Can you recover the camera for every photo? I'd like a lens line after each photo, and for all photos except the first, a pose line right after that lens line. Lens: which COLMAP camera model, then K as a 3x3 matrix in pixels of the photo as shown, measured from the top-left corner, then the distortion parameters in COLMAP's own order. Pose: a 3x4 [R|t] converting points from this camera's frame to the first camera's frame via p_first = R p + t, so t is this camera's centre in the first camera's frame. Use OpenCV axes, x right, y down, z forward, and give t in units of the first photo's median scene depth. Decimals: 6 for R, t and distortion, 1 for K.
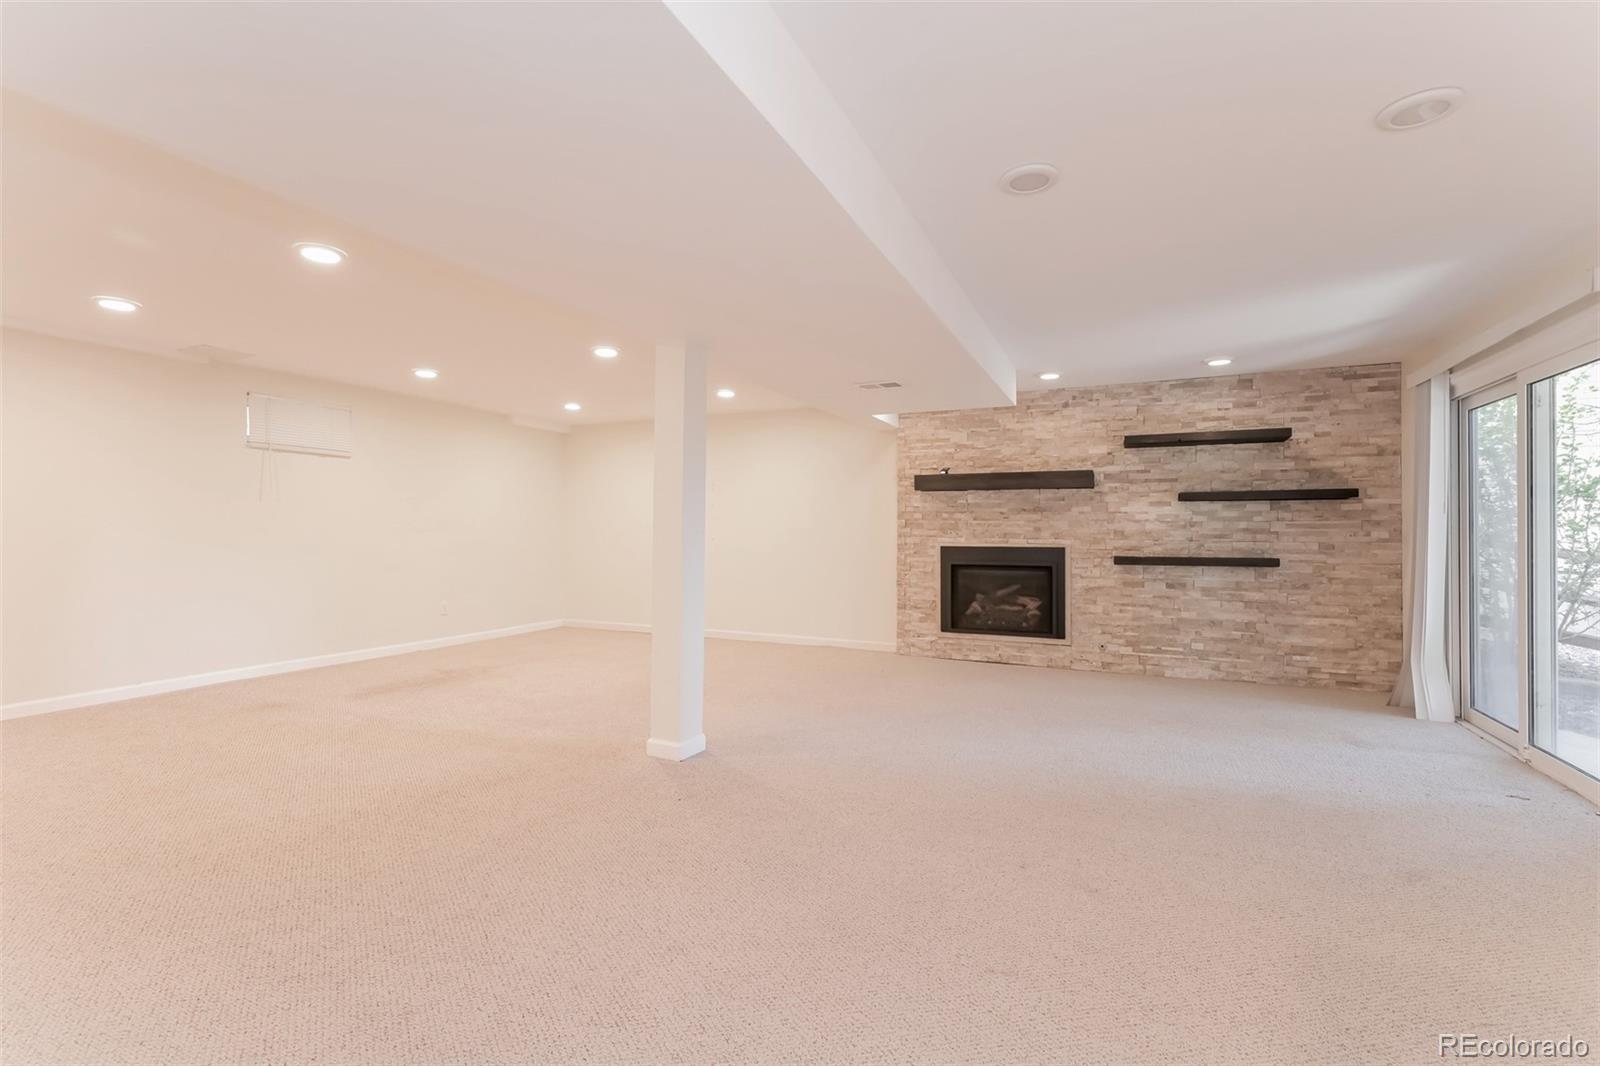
lens RADIAL K [[719.7, 0, 797.9], [0, 719.7, 532.8], [0, 0, 1]] dist [0.018551, -0.000420]
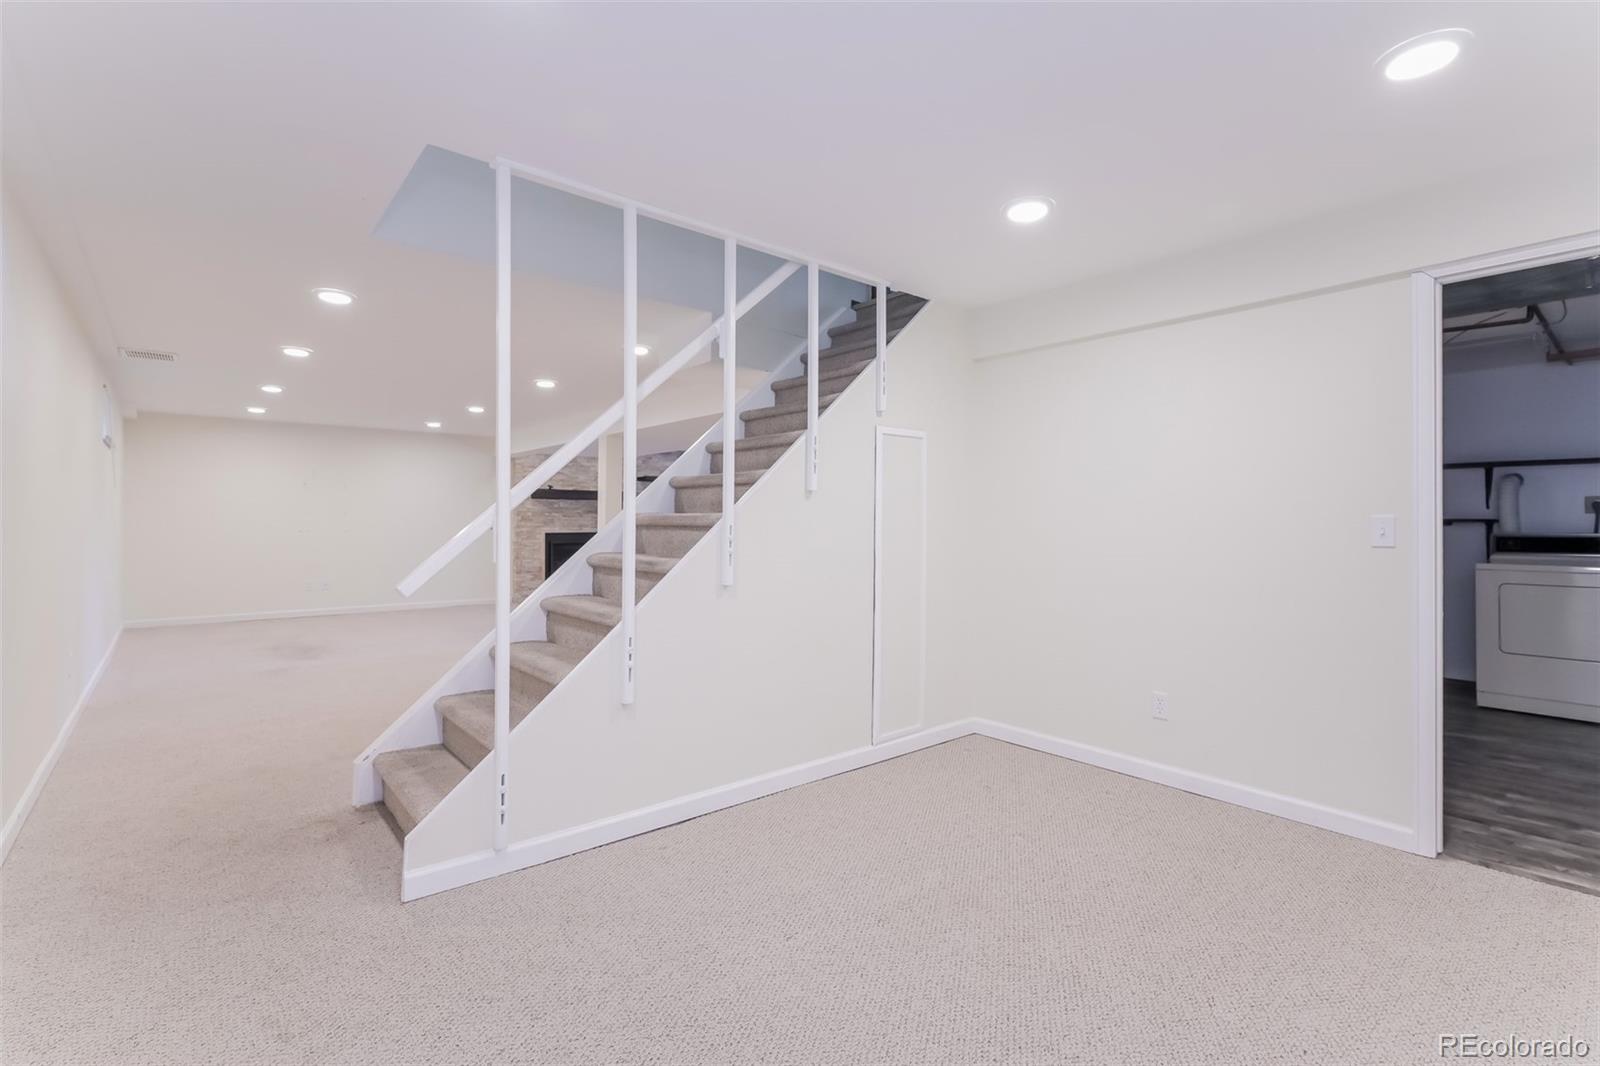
lens RADIAL K [[719.7, 0, 799.9], [0, 719.7, 525.9], [0, 0, 1]] dist [0.018551, -0.000420]
pose [[0.412448, -0.003725, 0.910973, -1.049976], [0.000075, 0.999992, 0.004055, -0.003727], [-0.910981, -0.001604, 0.412445, -0.199819]]
